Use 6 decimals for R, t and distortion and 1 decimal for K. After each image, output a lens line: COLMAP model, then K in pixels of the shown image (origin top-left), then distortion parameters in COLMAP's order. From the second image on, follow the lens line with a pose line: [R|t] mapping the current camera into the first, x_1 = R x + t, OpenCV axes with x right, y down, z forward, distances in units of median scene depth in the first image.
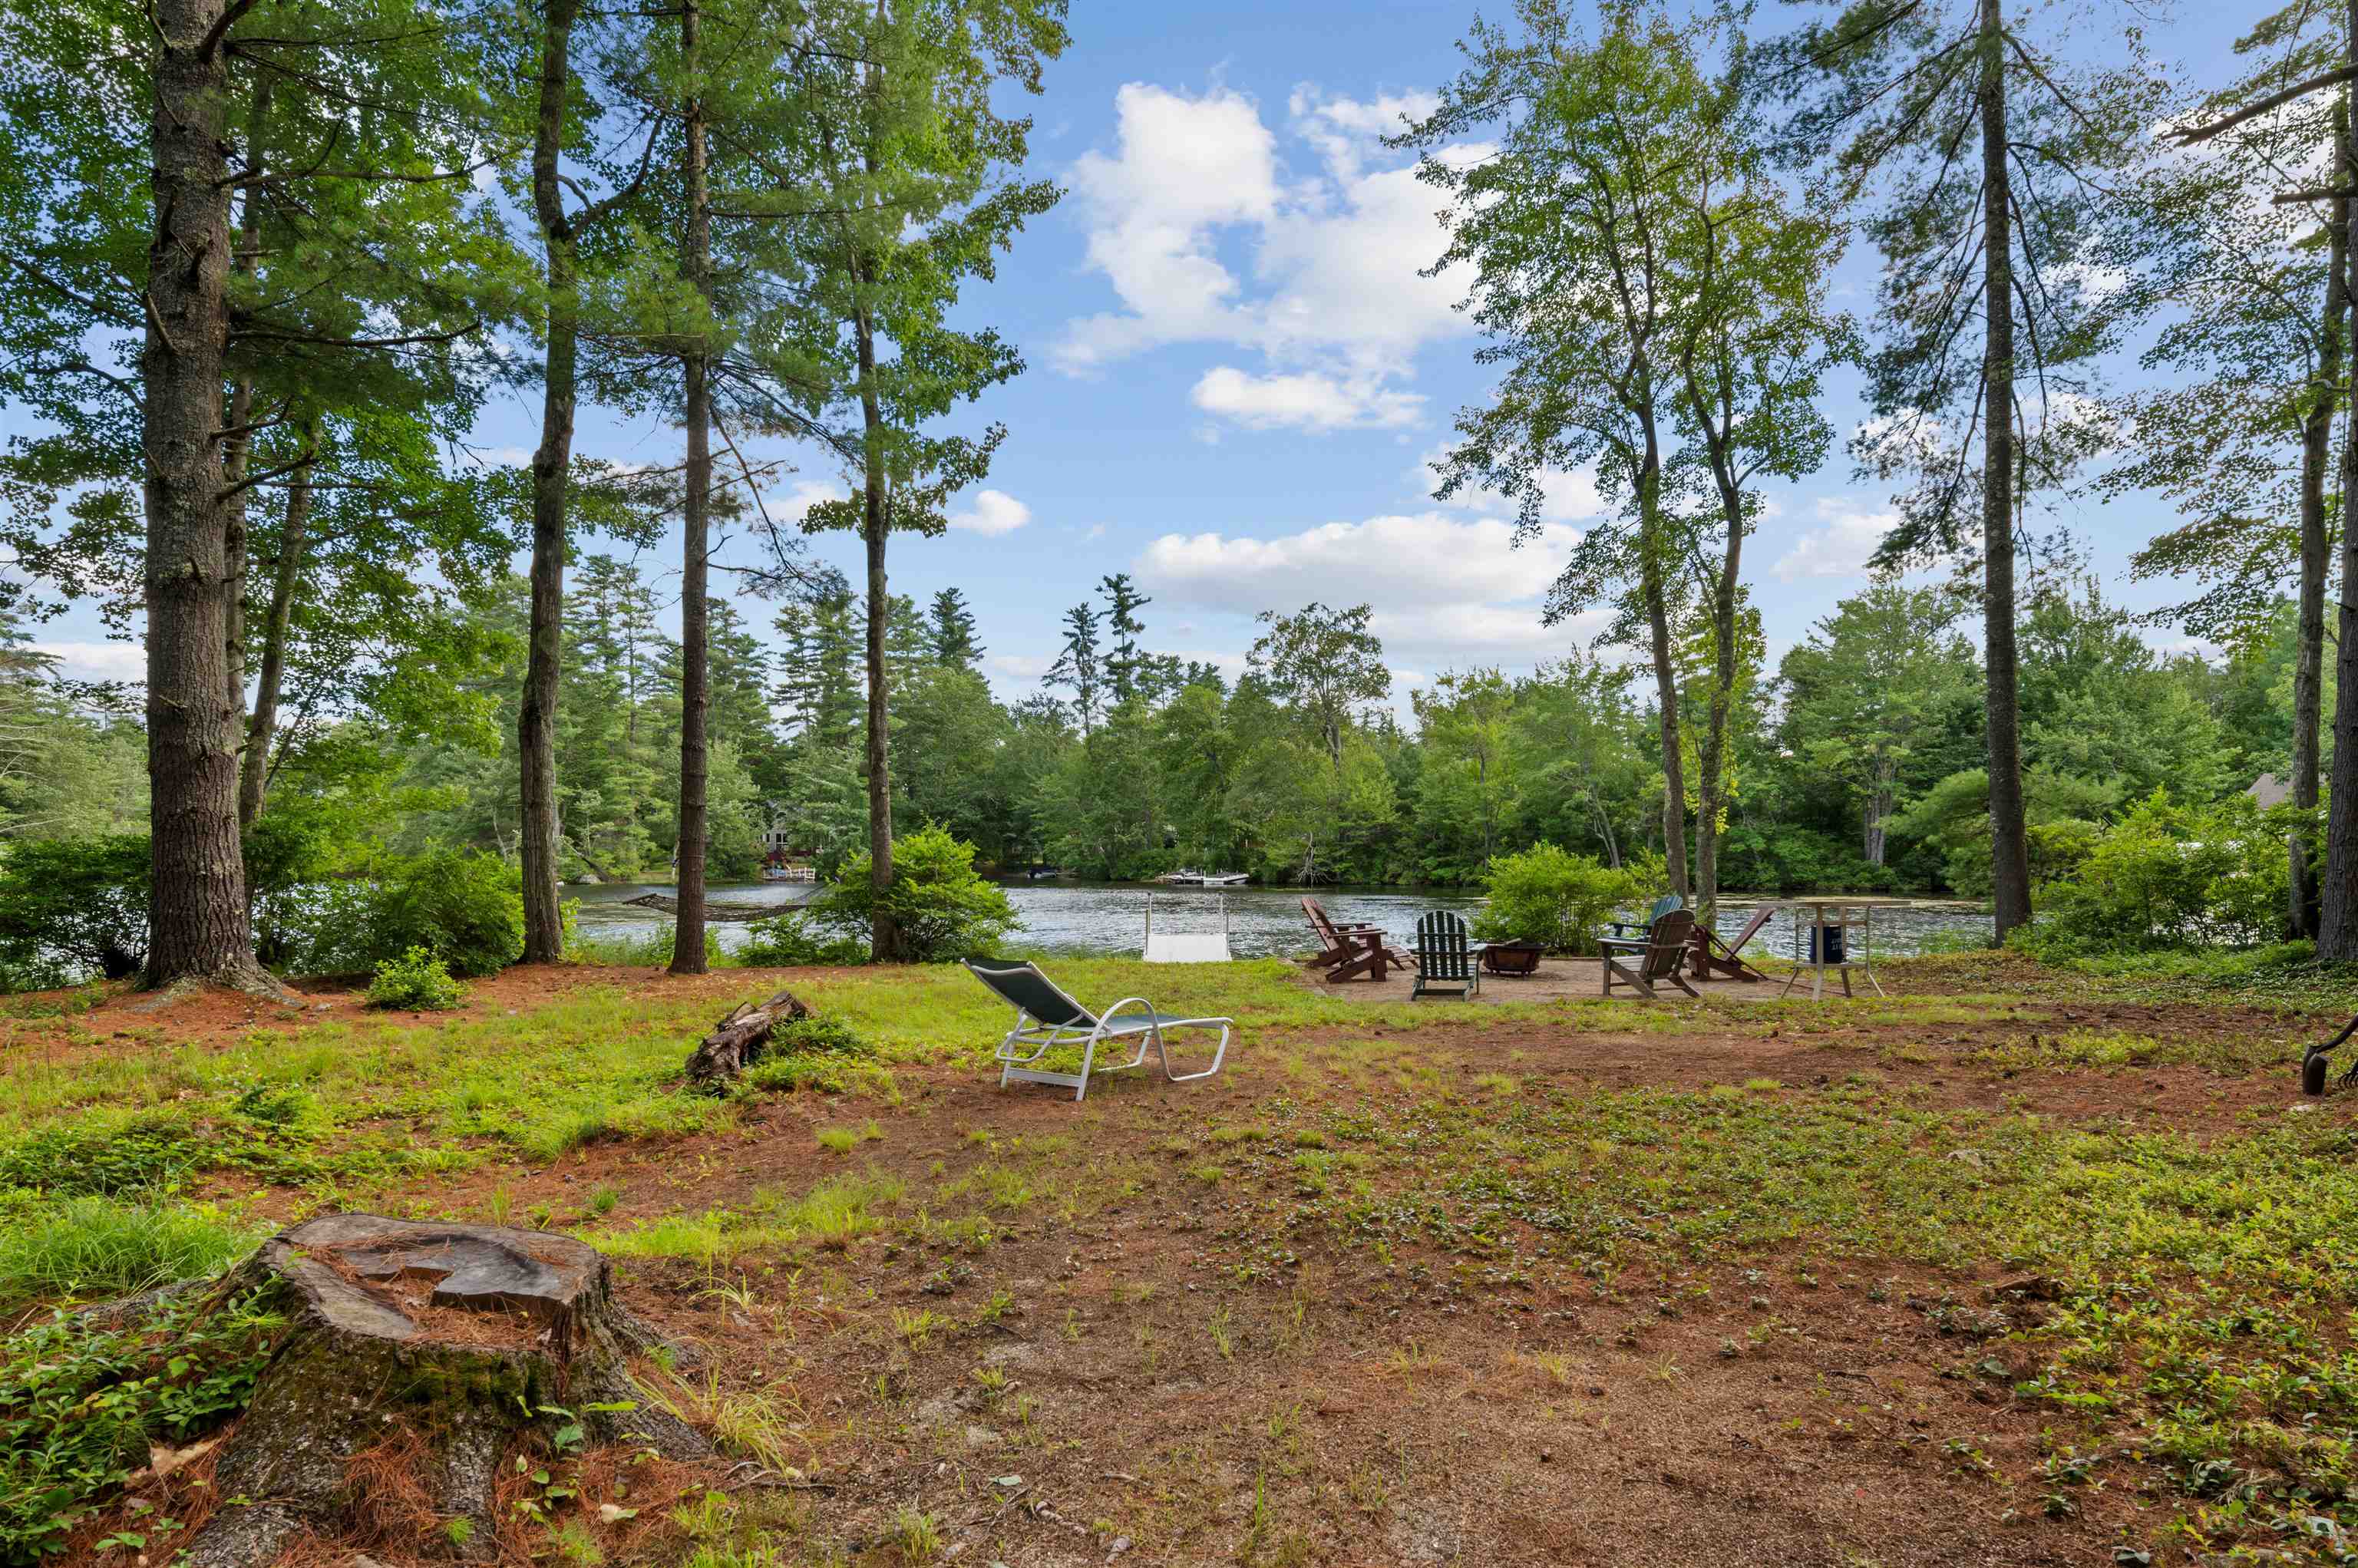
lens RADIAL K [[7850.8, 0, 1178.1], [0, 7850.8, 786.4], [0, 0, 1]] dist [-1.533926, 0.000000]
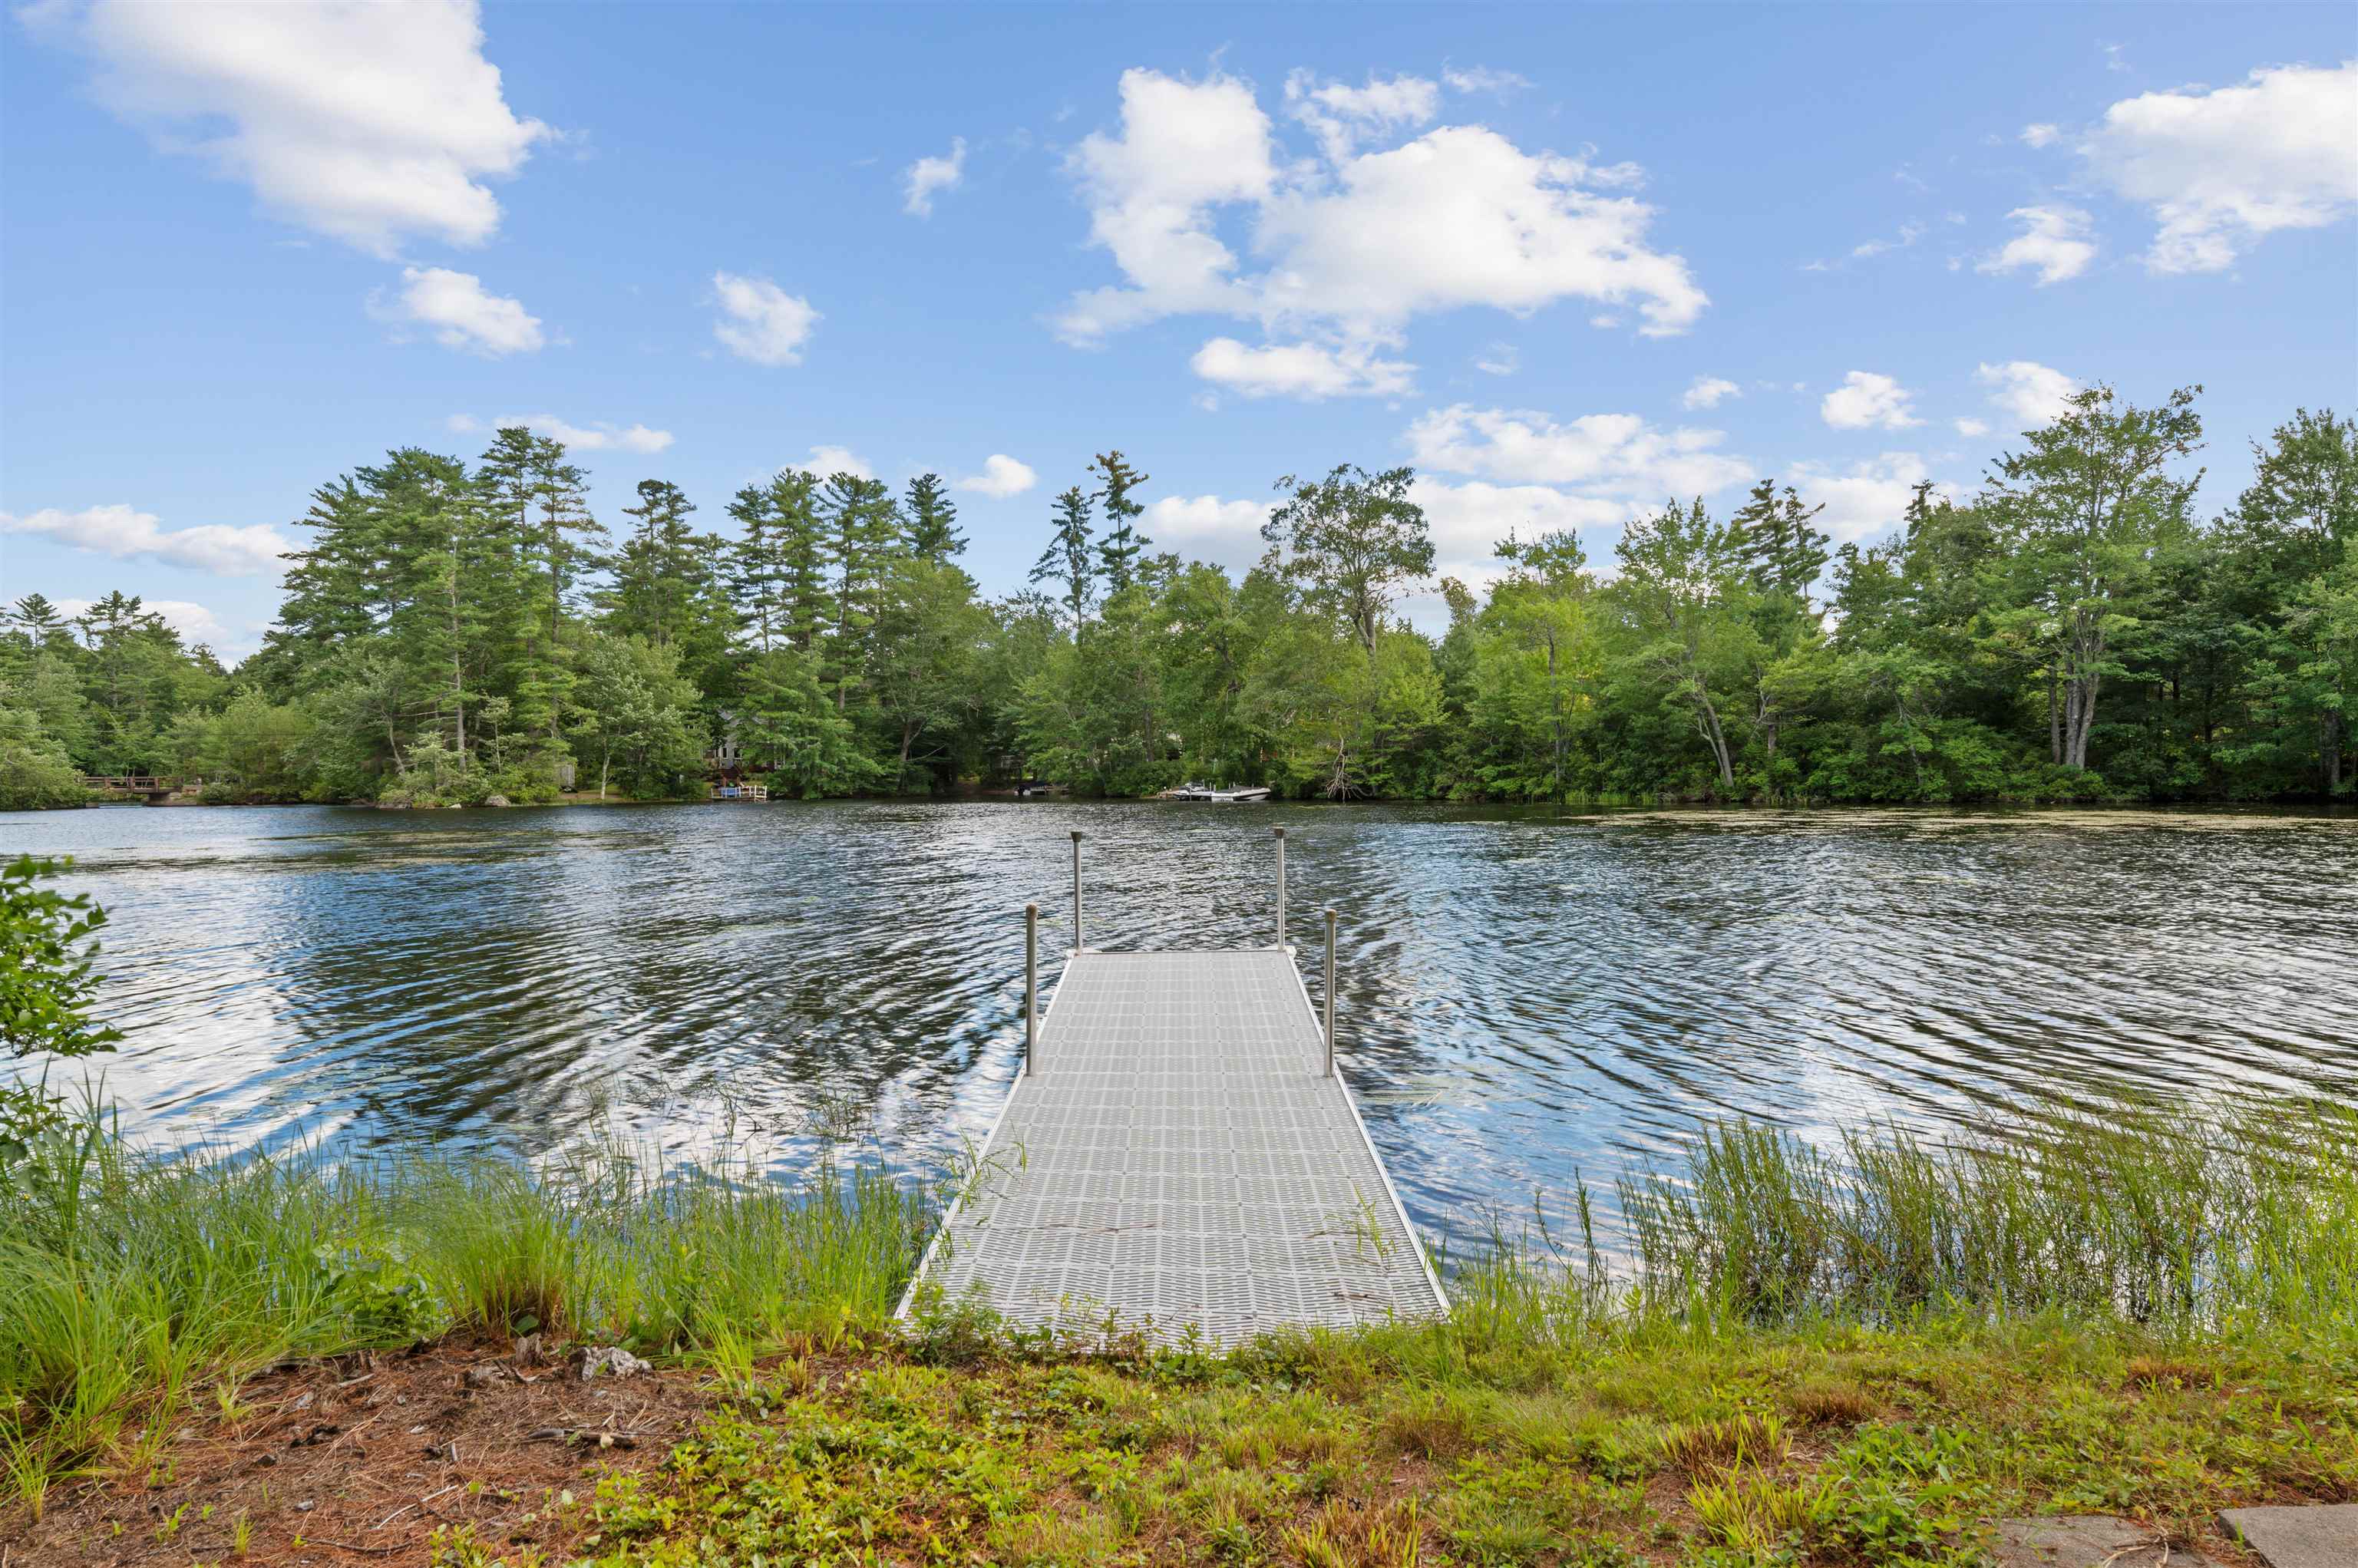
lens RADIAL K [[7850.8, 0, 1282.8], [0, 7850.8, 750.3], [0, 0, 1]] dist [-1.533926, 0.000000]
pose [[0.999880, -0.008204, 0.013141, -0.000338], [0.008123, 0.999947, 0.006250, 0.001392], [-0.013191, -0.006143, 0.999894, 0.117132]]
